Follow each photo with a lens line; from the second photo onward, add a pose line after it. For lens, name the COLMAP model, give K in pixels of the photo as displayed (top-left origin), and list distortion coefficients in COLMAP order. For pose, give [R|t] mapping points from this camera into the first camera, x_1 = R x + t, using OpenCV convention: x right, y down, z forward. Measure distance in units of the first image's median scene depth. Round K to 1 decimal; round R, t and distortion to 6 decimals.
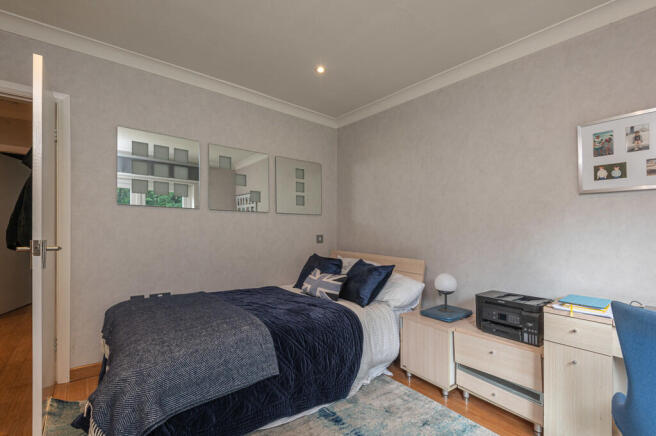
lens RADIAL K [[295.6, 0, 327.5], [0, 295.6, 231.5], [0, 0, 1]] dist [-0.001586, -0.000964]
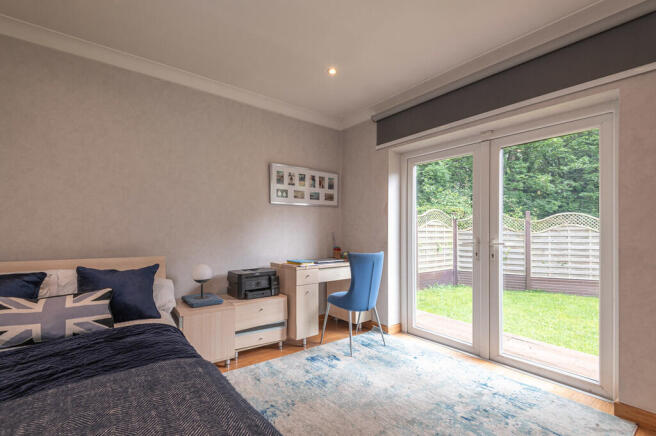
lens RADIAL K [[295.6, 0, 327.5], [0, 295.6, 231.5], [0, 0, 1]] dist [-0.001586, -0.000964]
pose [[0.003115, -0.014311, 0.999893, -0.893265], [0.012089, 0.999825, 0.014272, 0.015142], [-0.999922, 0.012044, 0.003288, 0.690938]]
